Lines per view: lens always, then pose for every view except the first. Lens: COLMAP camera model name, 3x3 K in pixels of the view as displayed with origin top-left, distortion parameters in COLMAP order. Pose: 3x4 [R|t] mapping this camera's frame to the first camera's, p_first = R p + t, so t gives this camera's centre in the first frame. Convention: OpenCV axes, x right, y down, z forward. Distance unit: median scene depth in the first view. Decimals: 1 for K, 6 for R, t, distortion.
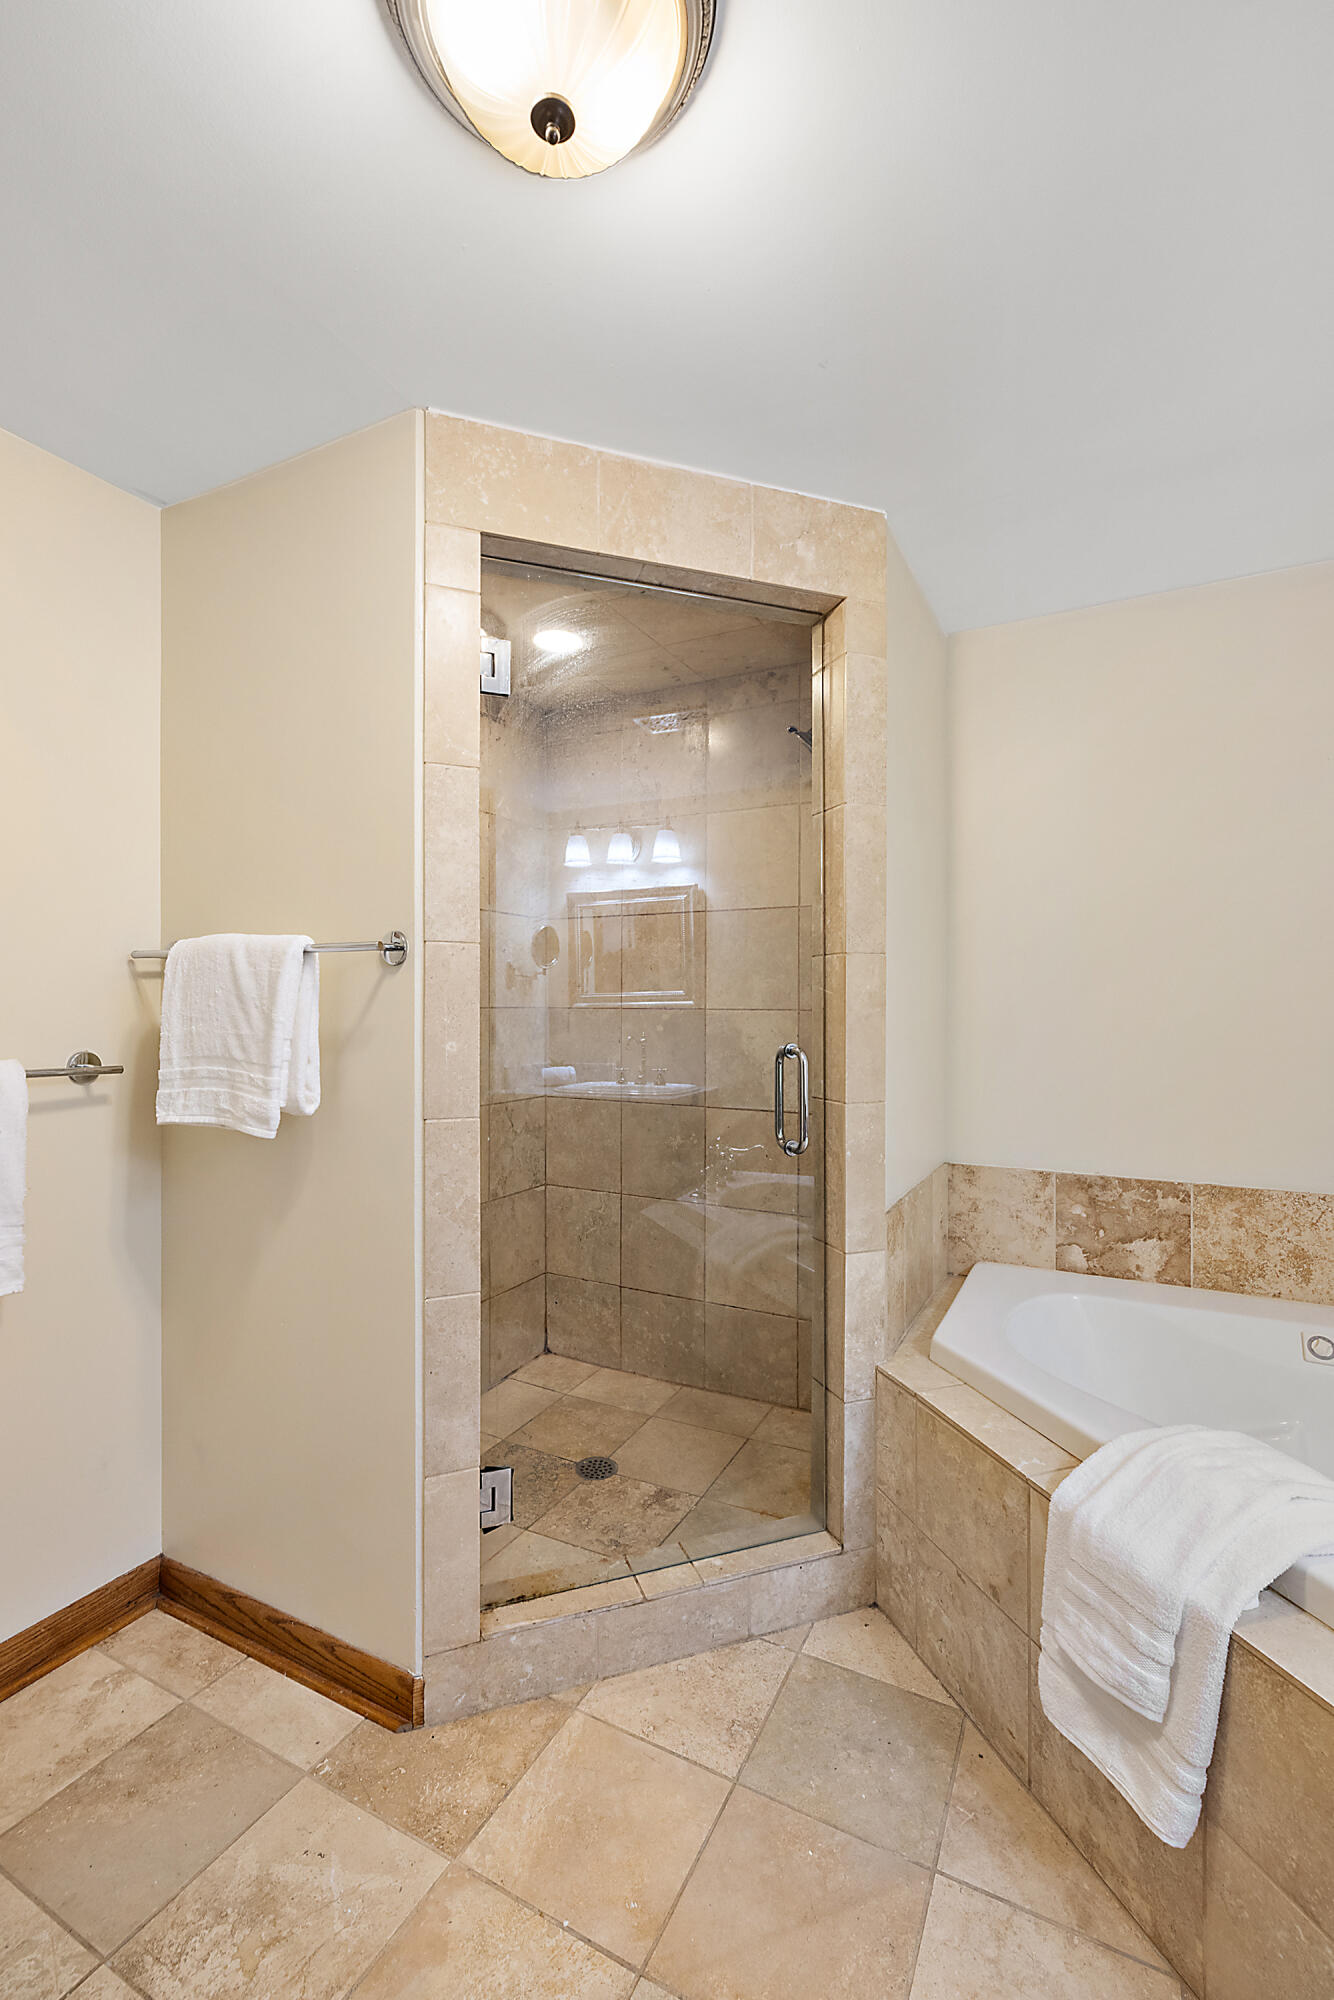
lens RADIAL K [[865.1, 0, 667.6], [0, 865.1, 1008.4], [0, 0, 1]] dist [0.004021, 0.000482]
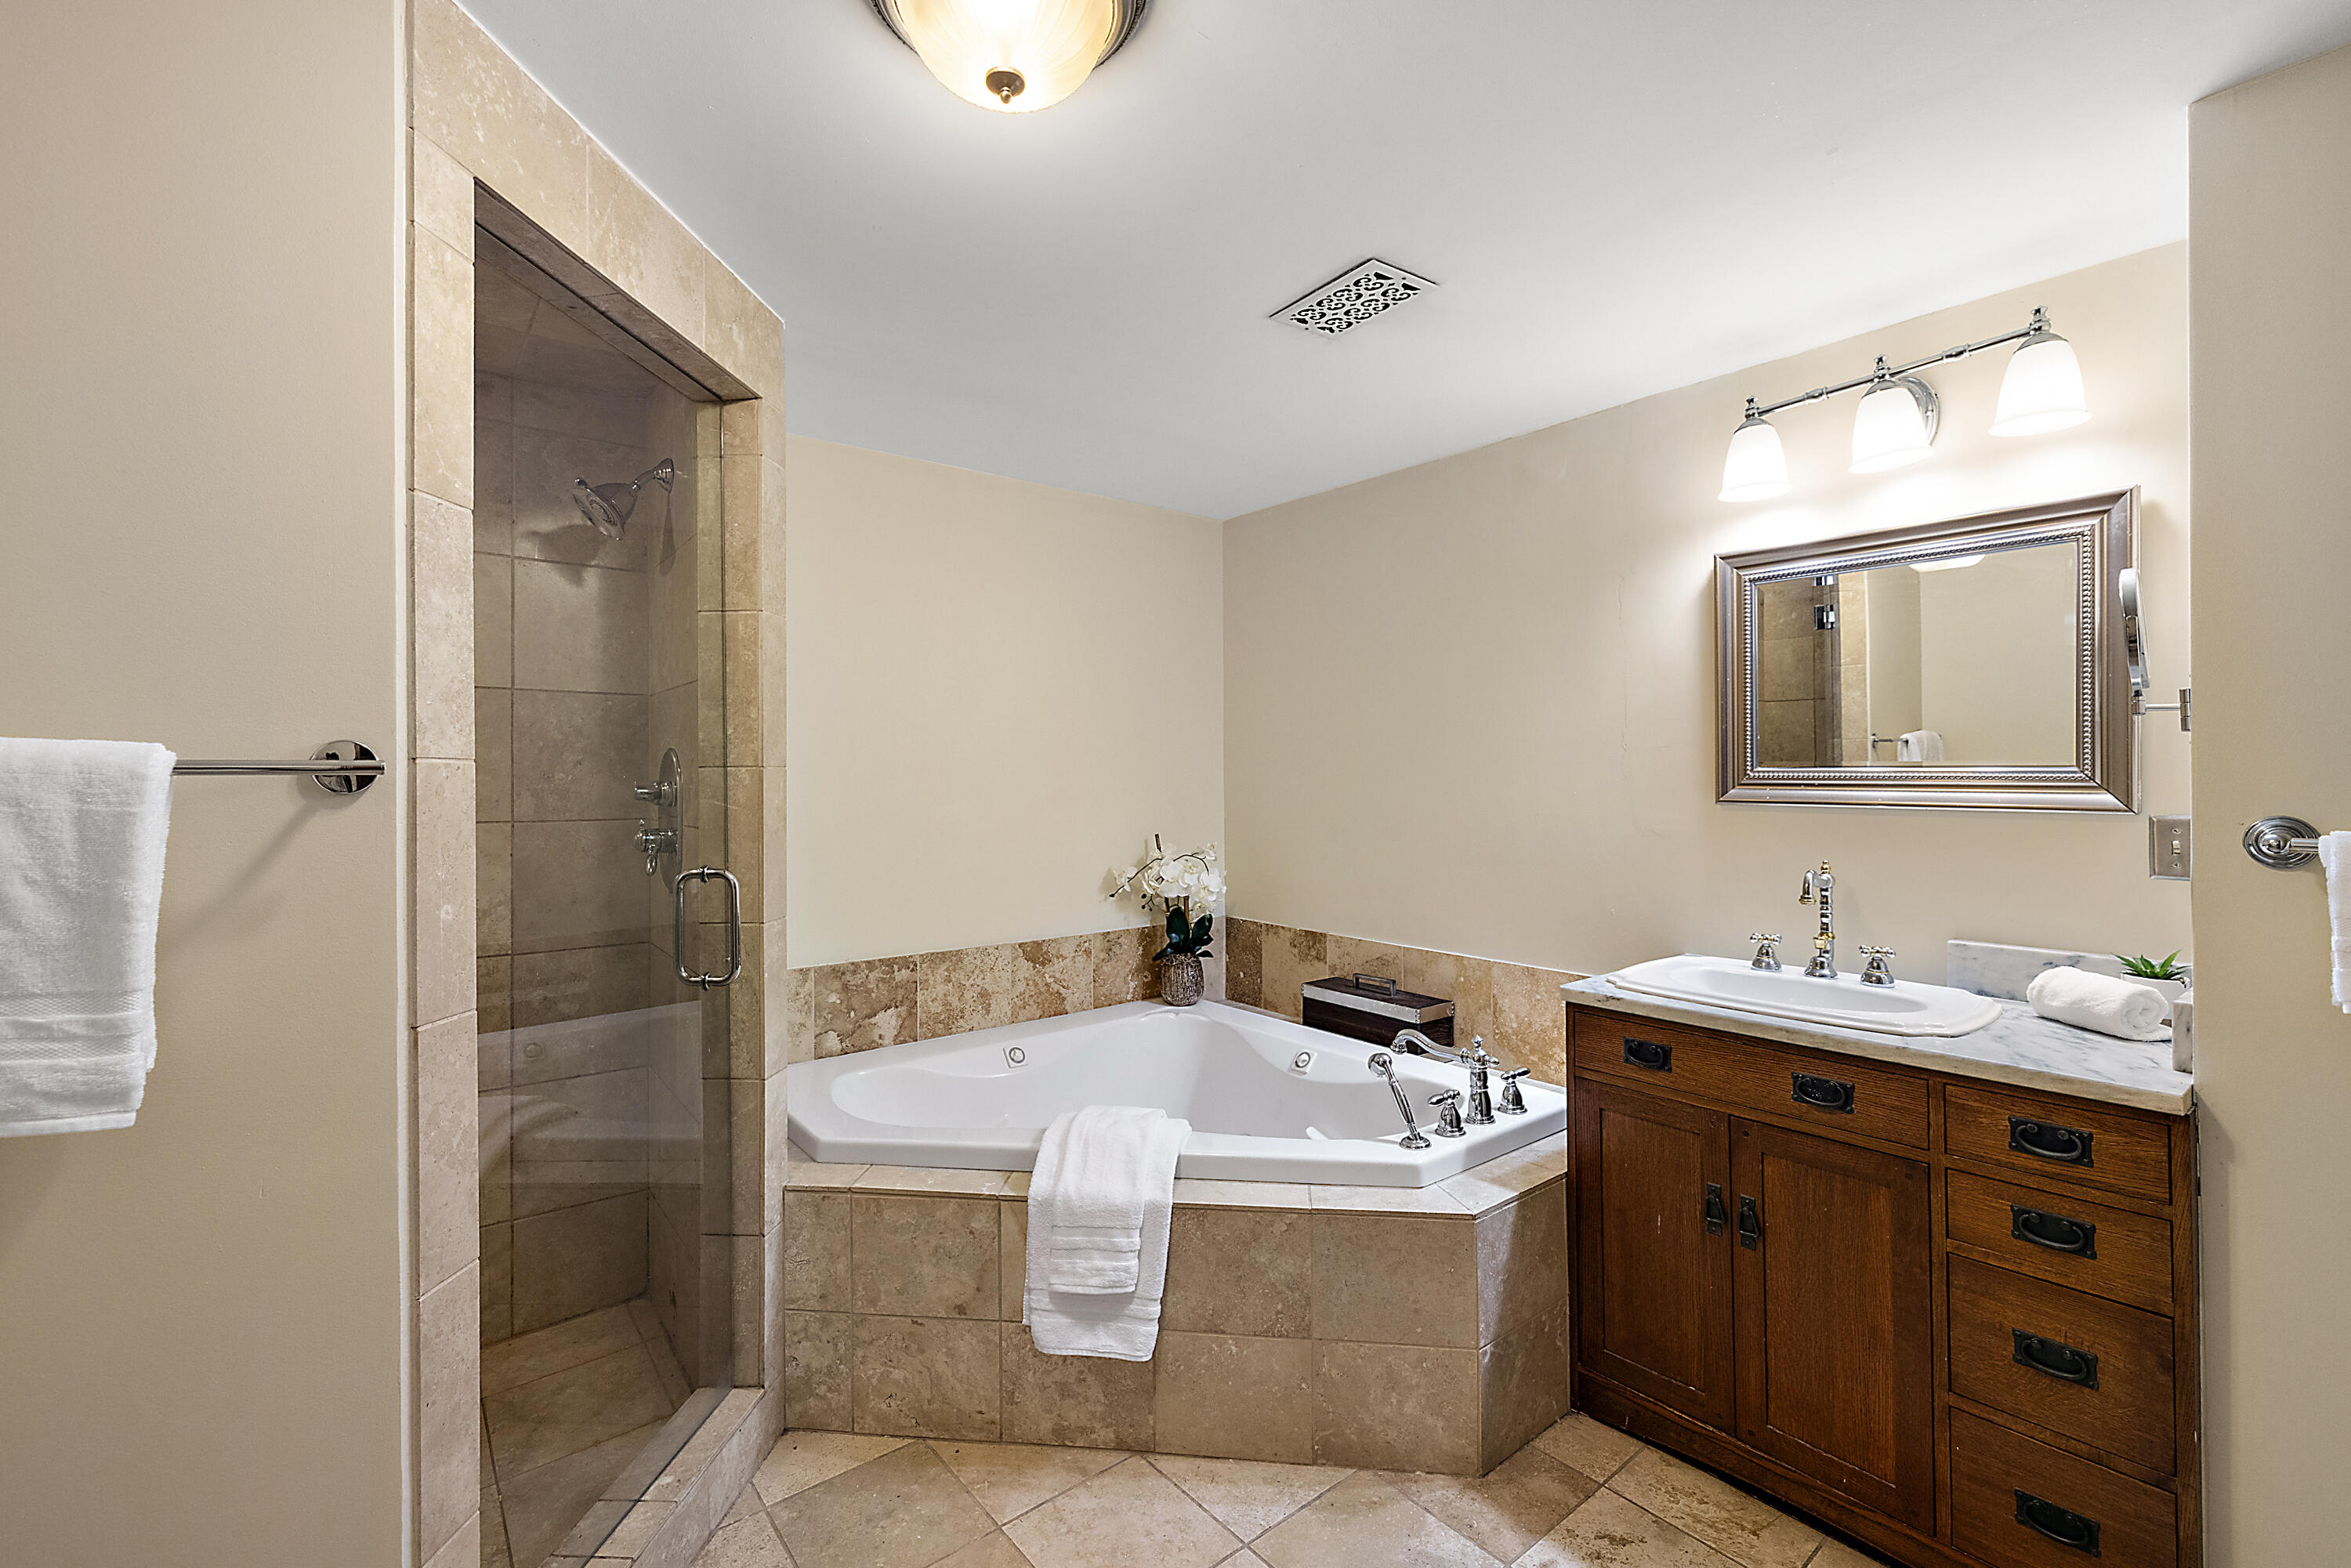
lens RADIAL K [[1016.9, 0, 1164.9], [0, 1016.9, 772.5], [0, 0, 1]] dist [0.004021, 0.000482]
pose [[0.406817, -0.000020, 0.913510, -0.681116], [0.007445, 0.999967, -0.003294, -0.053564], [-0.913479, 0.008141, 0.406804, 0.140152]]
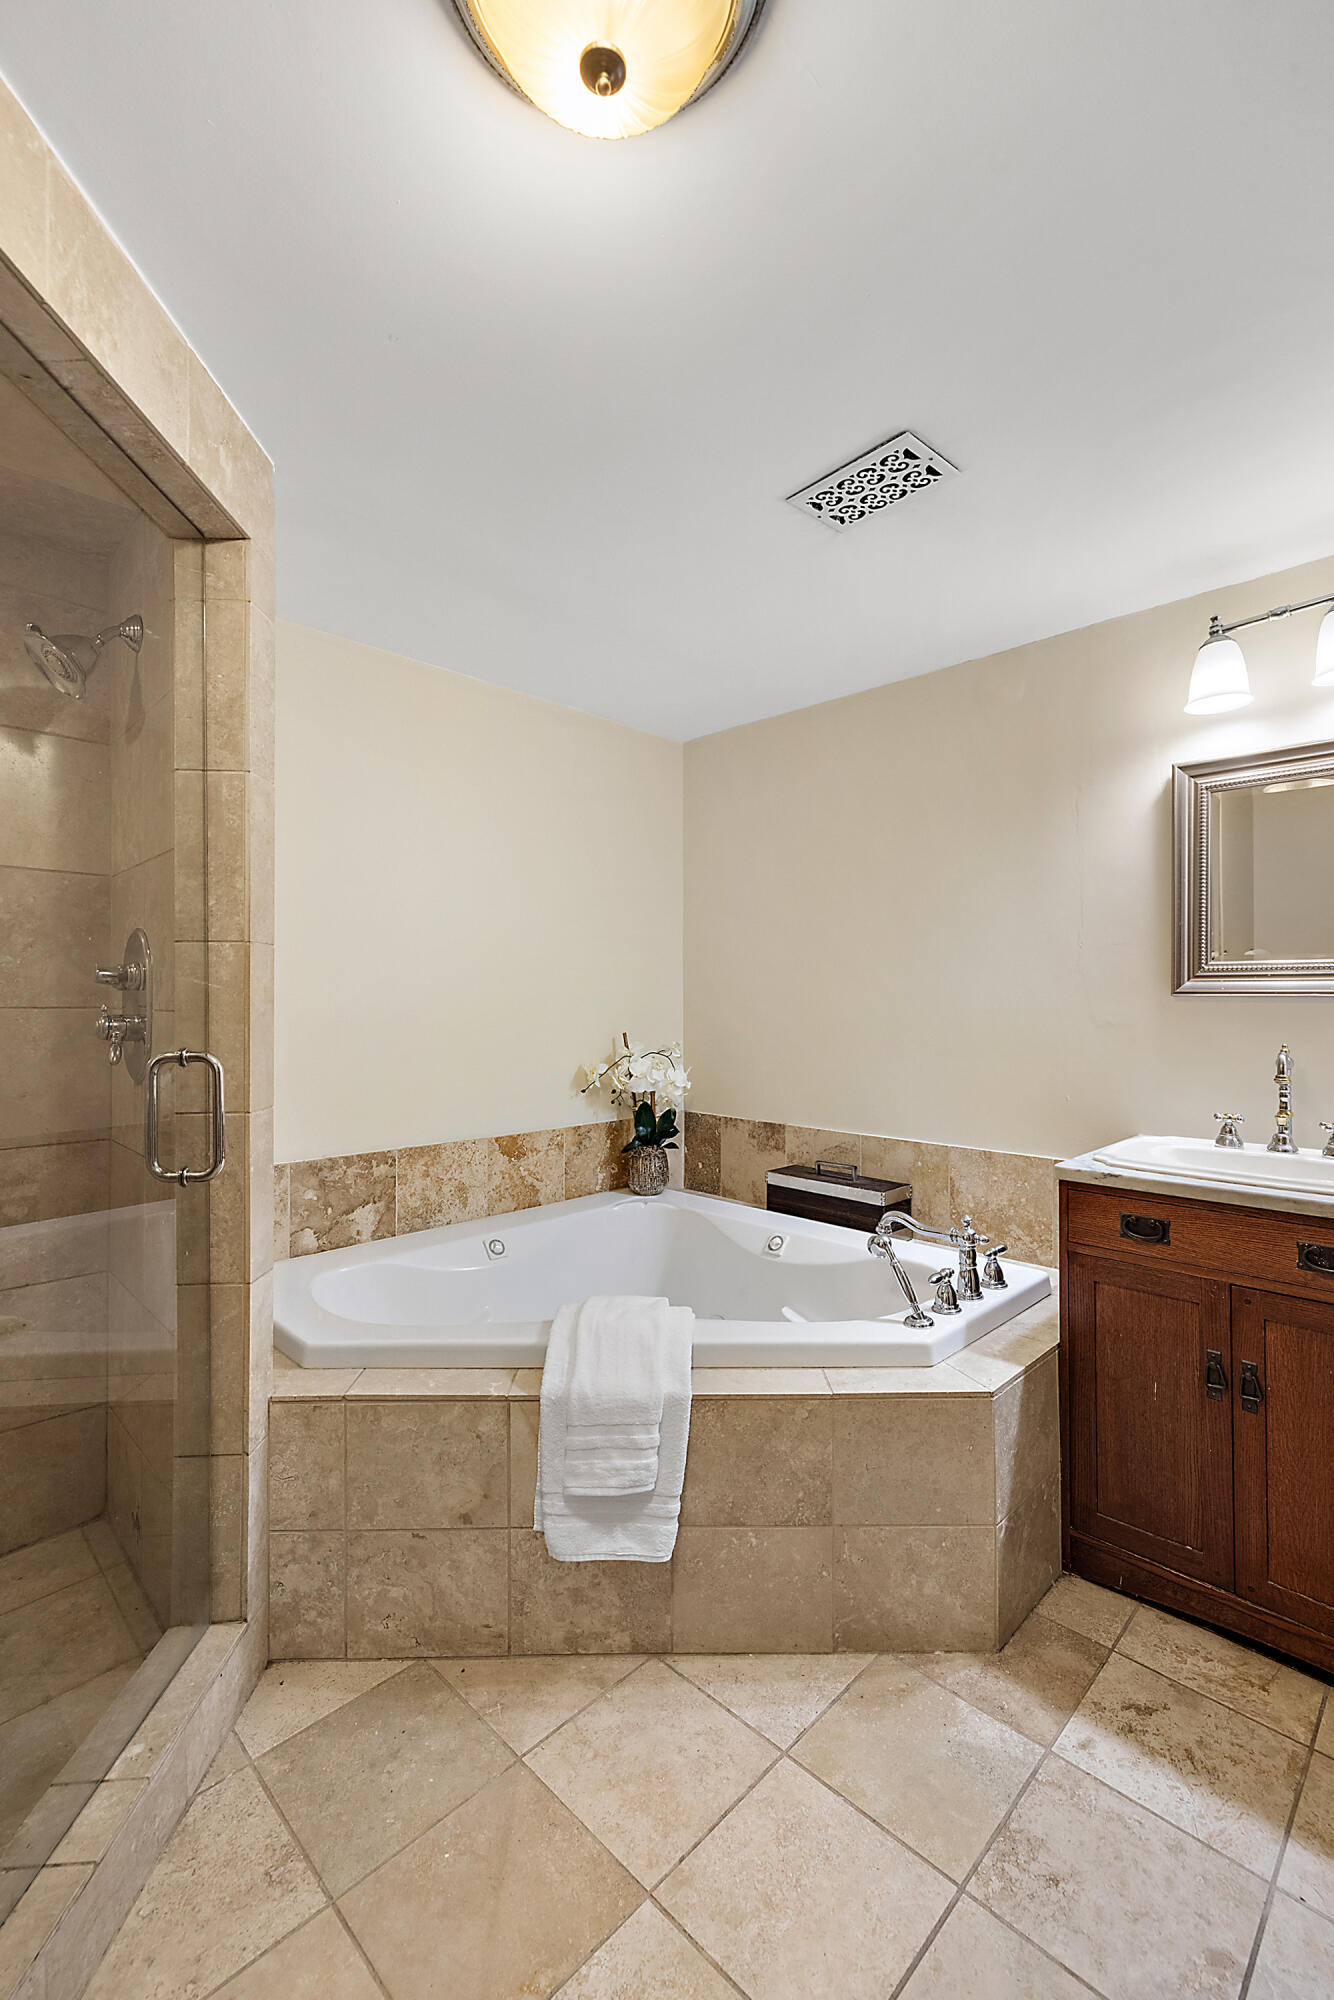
lens RADIAL K [[865.1, 0, 682.7], [0, 865.1, 998.6], [0, 0, 1]] dist [0.004021, 0.000482]
pose [[0.288042, 0.002888, 0.957613, -0.539283], [0.002731, 0.999989, -0.003837, -0.001733], [-0.957614, 0.003720, 0.288031, 0.342955]]
